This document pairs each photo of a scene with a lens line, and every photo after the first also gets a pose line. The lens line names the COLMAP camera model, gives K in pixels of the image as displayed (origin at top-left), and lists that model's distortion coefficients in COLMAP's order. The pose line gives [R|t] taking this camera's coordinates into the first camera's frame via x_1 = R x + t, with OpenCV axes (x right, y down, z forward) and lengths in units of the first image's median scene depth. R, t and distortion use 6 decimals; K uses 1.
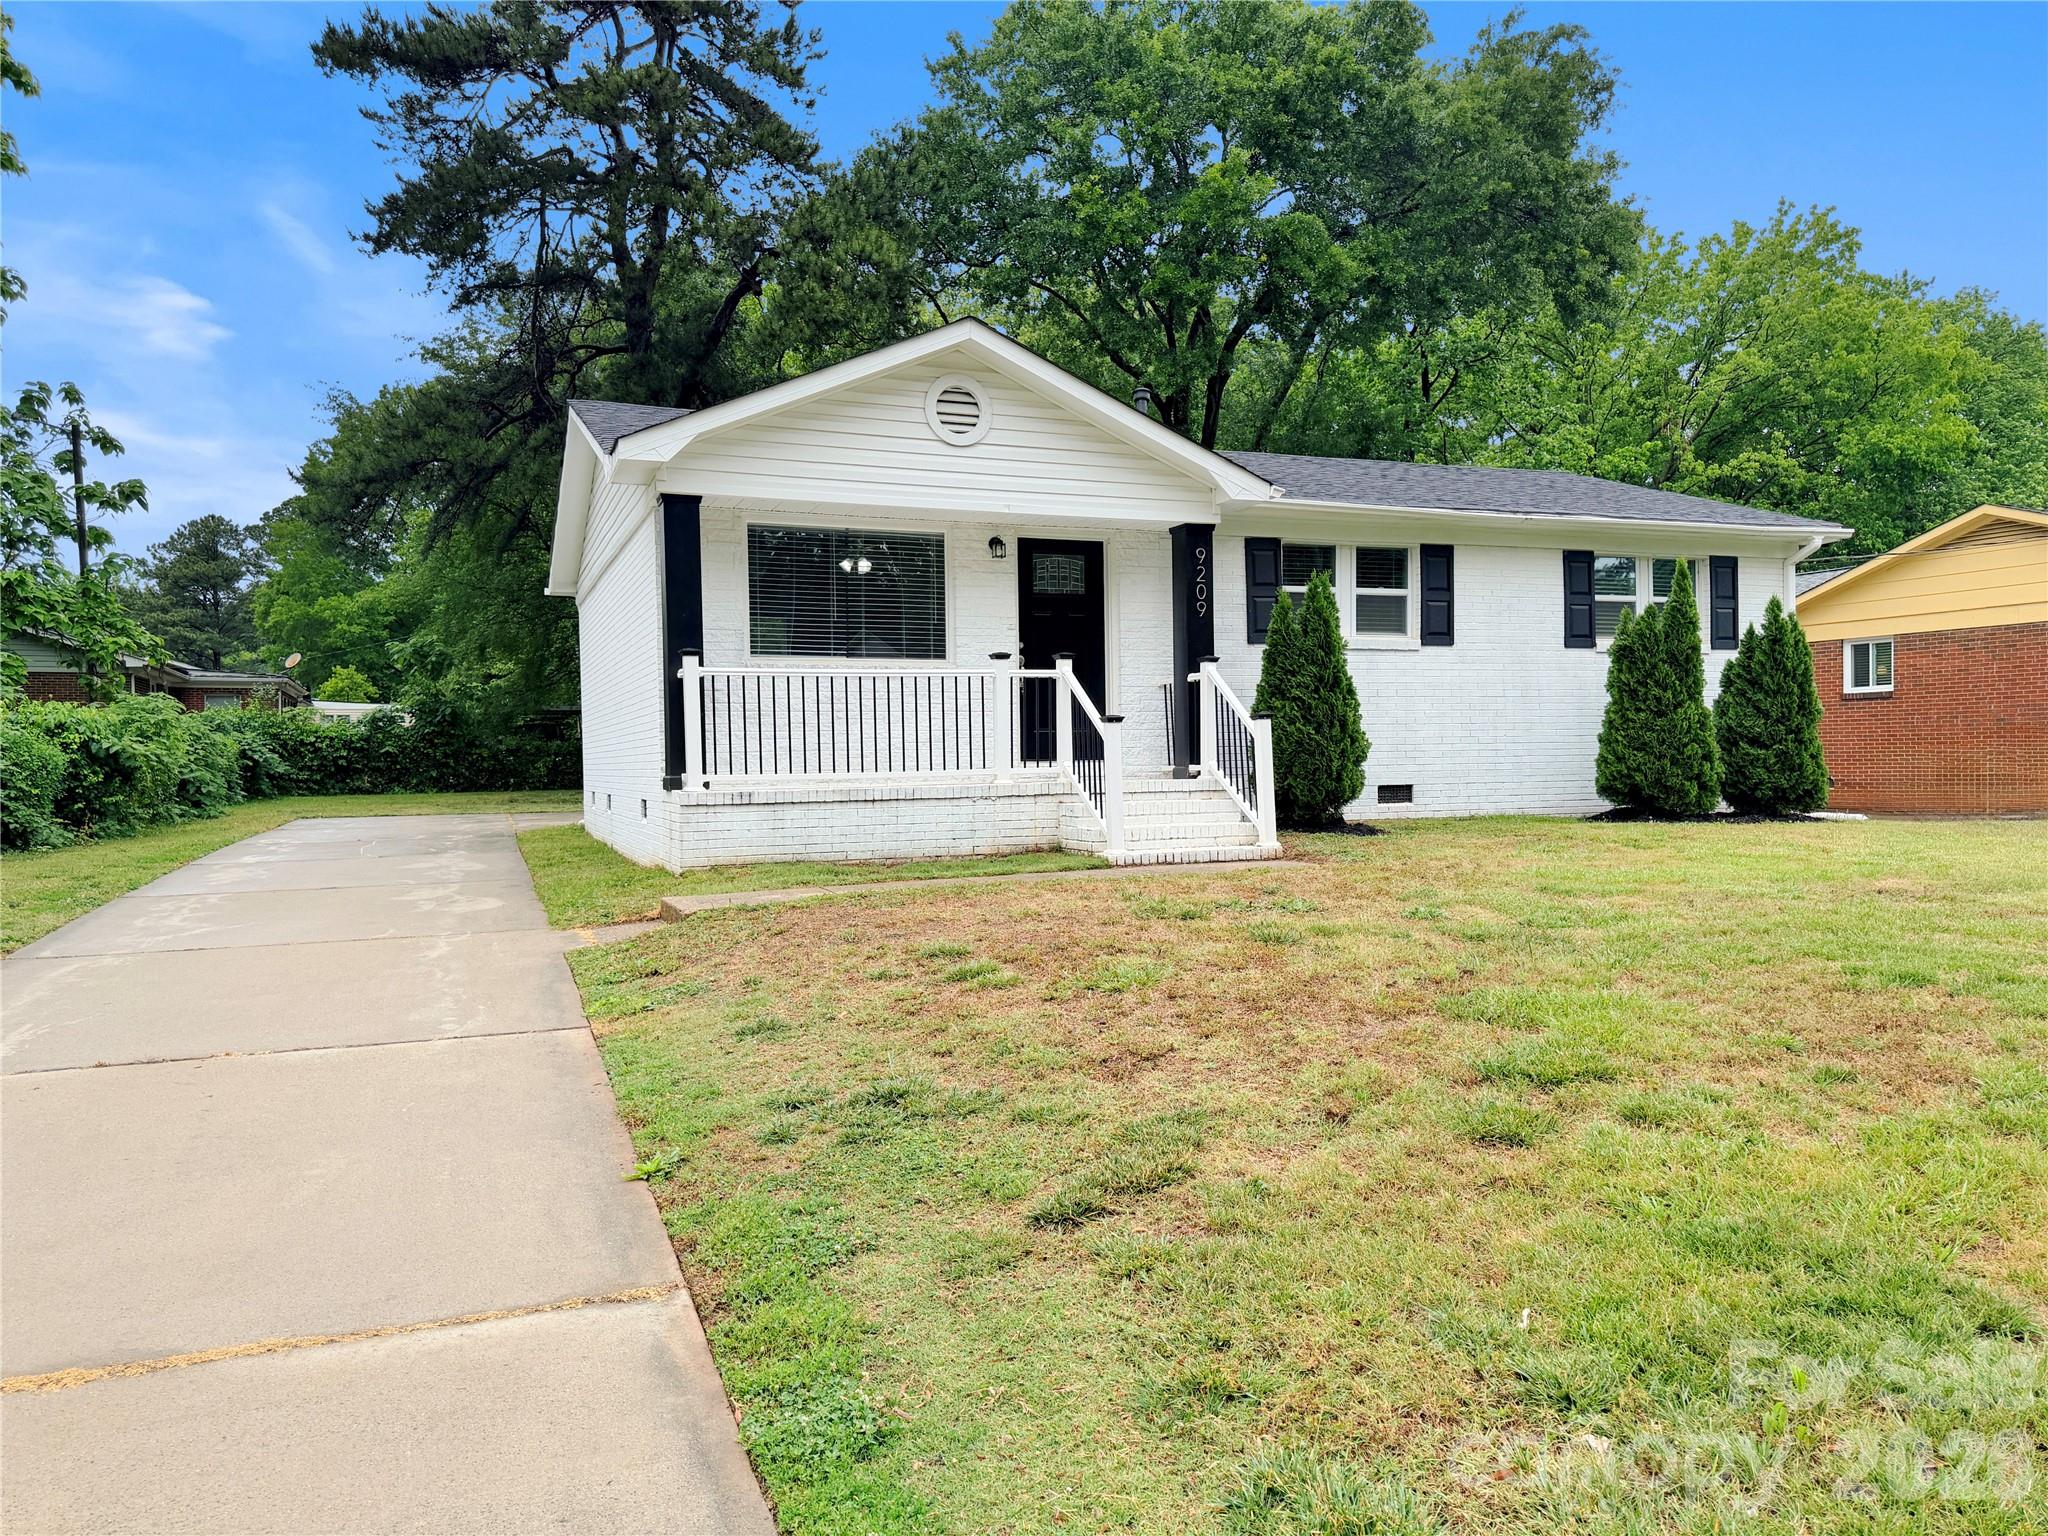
lens RADIAL K [[1440.2, 0, 1023.3], [0, 1440.2, 773.8], [0, 0, 1]] dist [0.106407, -0.164273]
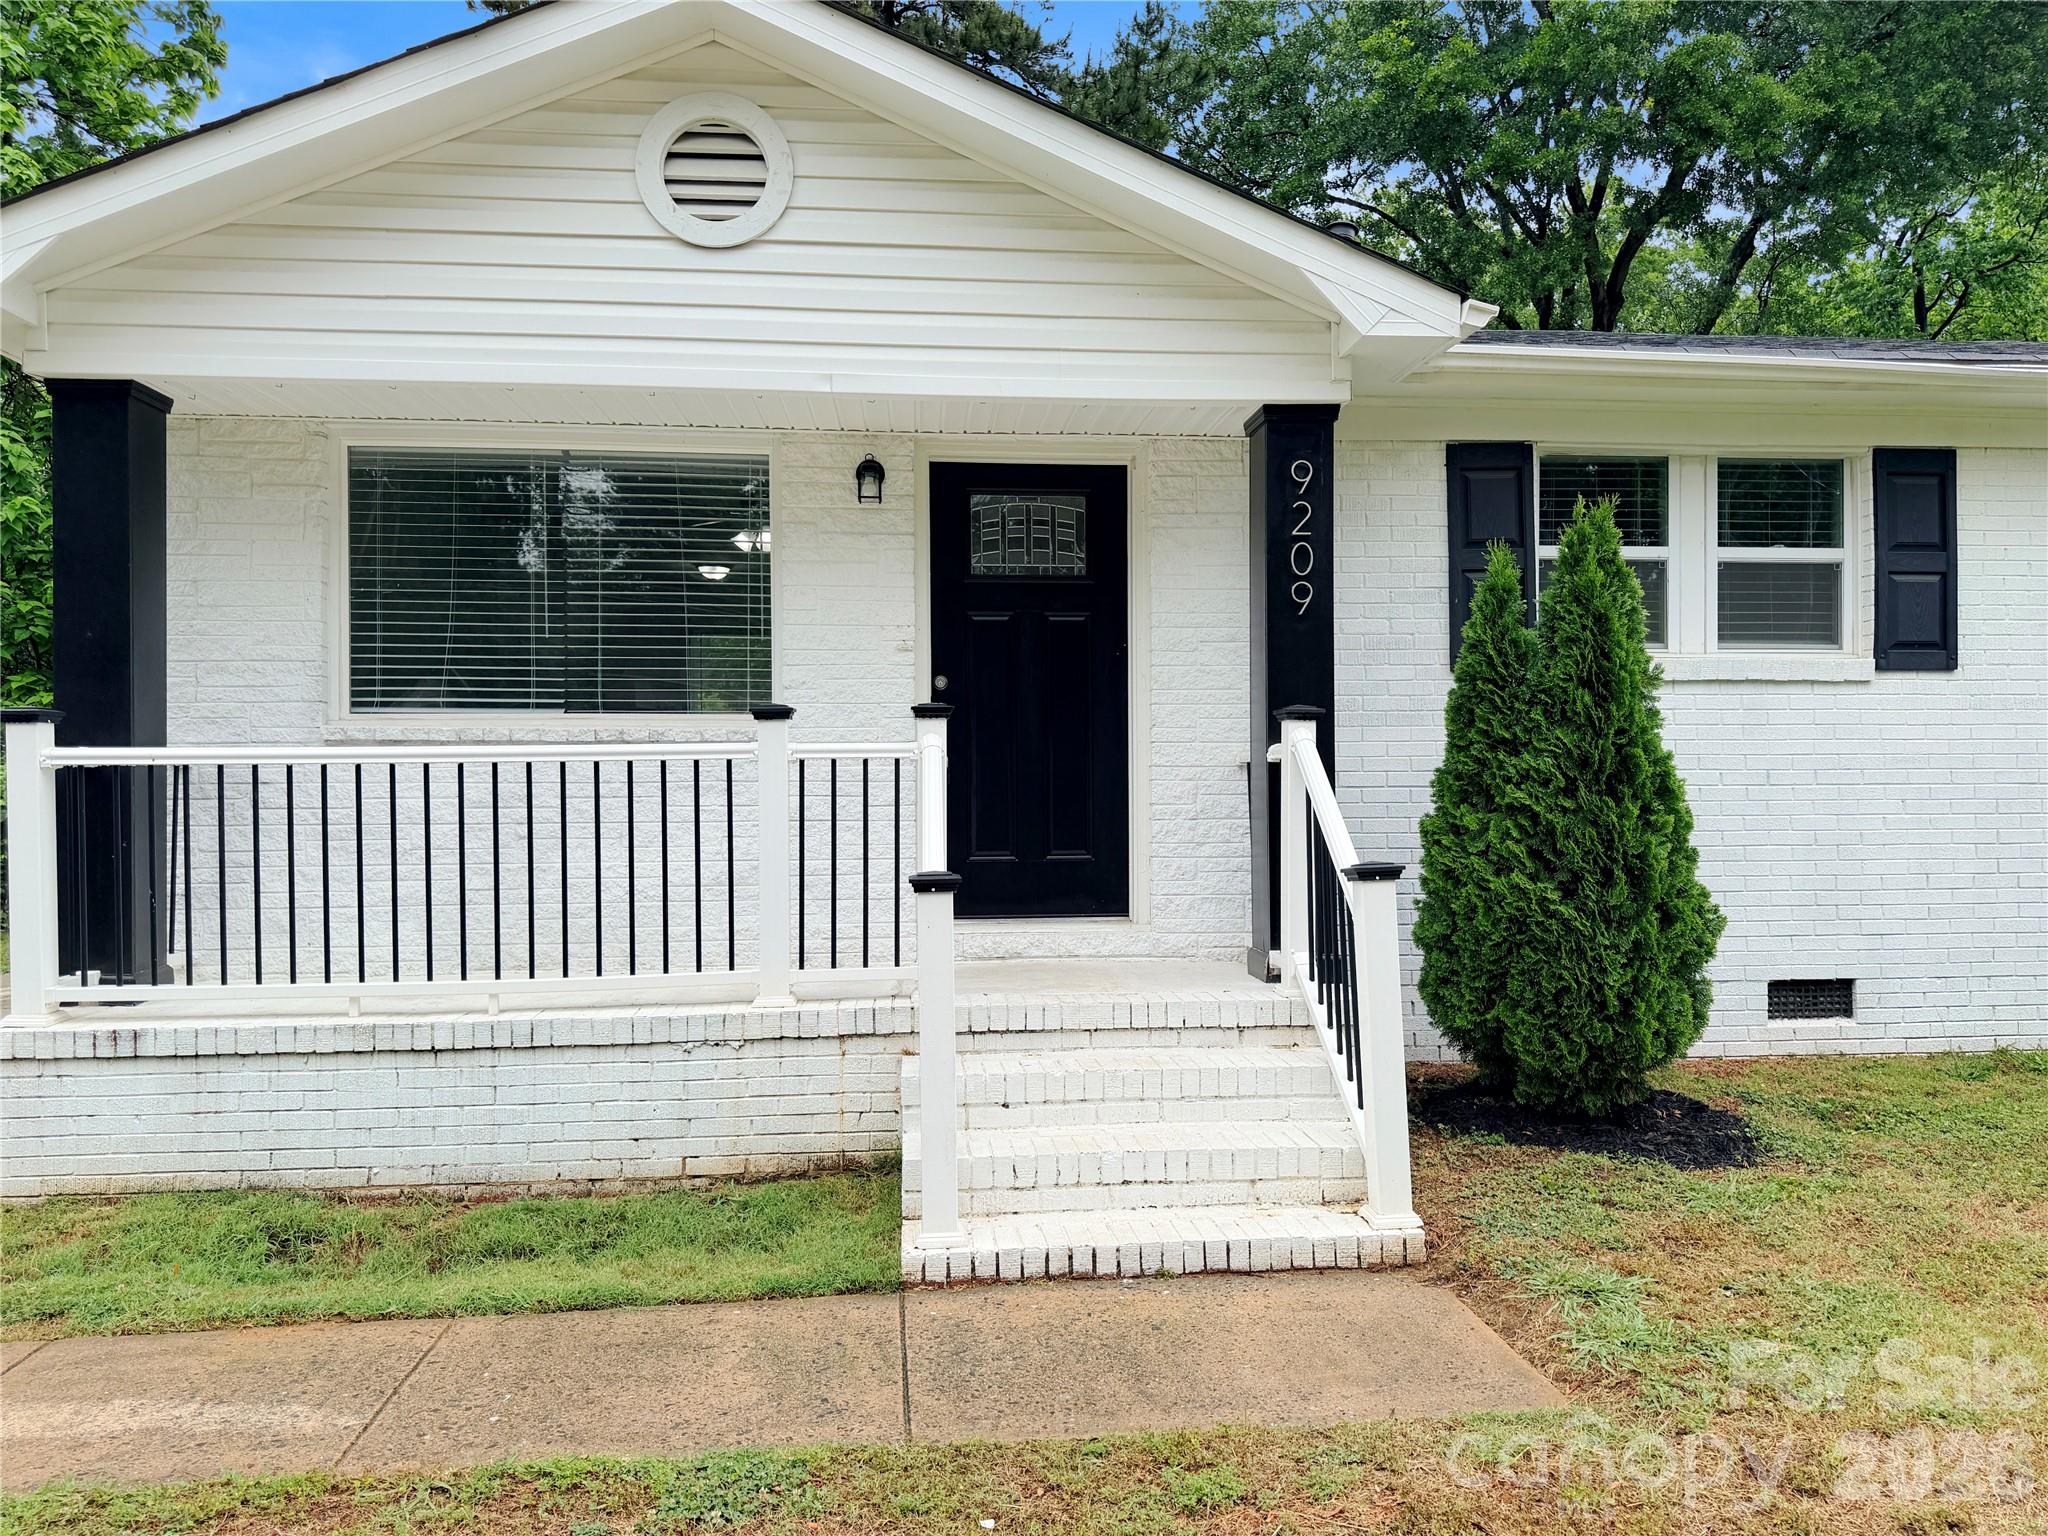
lens RADIAL K [[1449.5, 0, 1024.0], [0, 1449.5, 768.0], [0, 0, 1]] dist [0.041559, -0.061172]
pose [[0.959534, 0.007768, -0.281485, 0.165733], [-0.011984, 0.999840, -0.013260, -0.054958], [0.281337, 0.016097, 0.959474, 0.549387]]
